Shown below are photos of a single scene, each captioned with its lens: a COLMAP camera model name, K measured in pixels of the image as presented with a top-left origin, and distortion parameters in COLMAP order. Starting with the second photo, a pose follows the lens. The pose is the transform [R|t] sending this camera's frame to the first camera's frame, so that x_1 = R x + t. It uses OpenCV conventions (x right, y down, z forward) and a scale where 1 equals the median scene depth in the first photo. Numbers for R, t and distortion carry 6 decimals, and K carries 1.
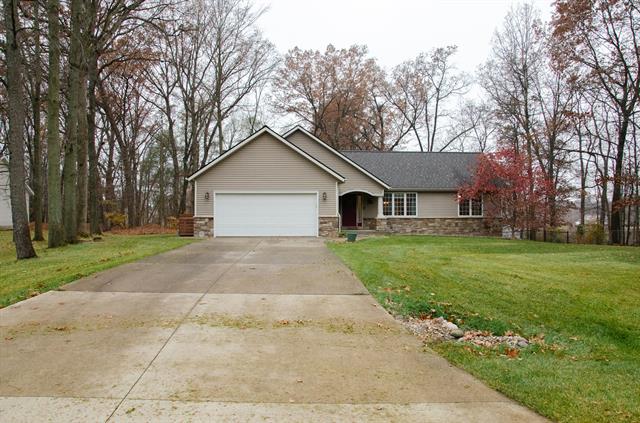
lens RADIAL K [[486.9, 0, 320.8], [0, 486.9, 219.9], [0, 0, 1]] dist [-0.112135, 0.006536]
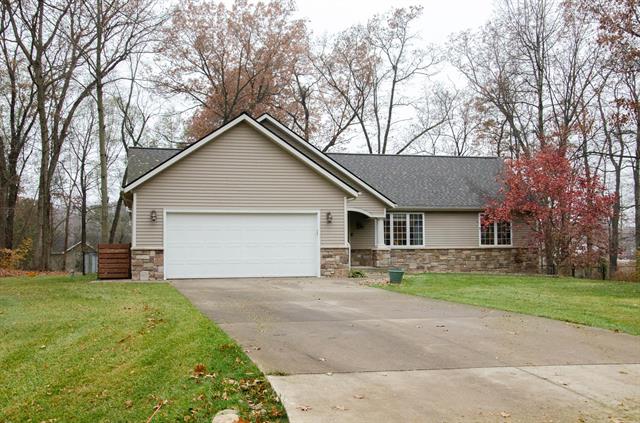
lens RADIAL K [[702.4, 0, 318.2], [0, 702.4, 219.7], [0, 0, 1]] dist [0.021030, 0.035411]
pose [[0.980203, 0.002984, 0.197974, -0.155774], [0.006154, 0.998944, -0.045530, -0.000580], [-0.197900, 0.045847, 0.979149, 0.026307]]
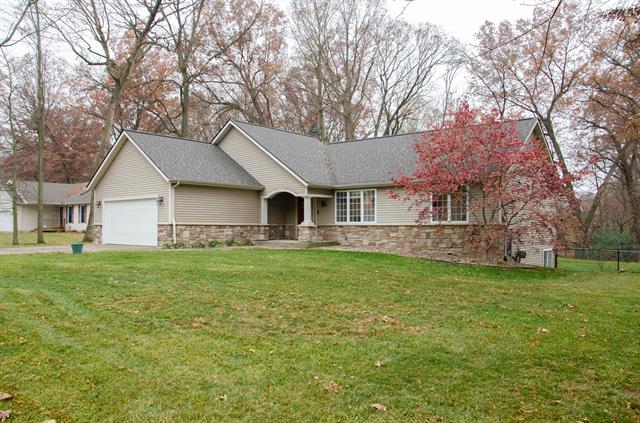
lens RADIAL K [[486.9, 0, 320.8], [0, 486.9, 219.9], [0, 0, 1]] dist [-0.112135, 0.006536]
pose [[0.740173, -0.008158, -0.672368, 0.609965], [-0.001041, 0.999911, -0.013278, -0.002315], [0.672416, 0.010528, 0.740098, 0.428628]]
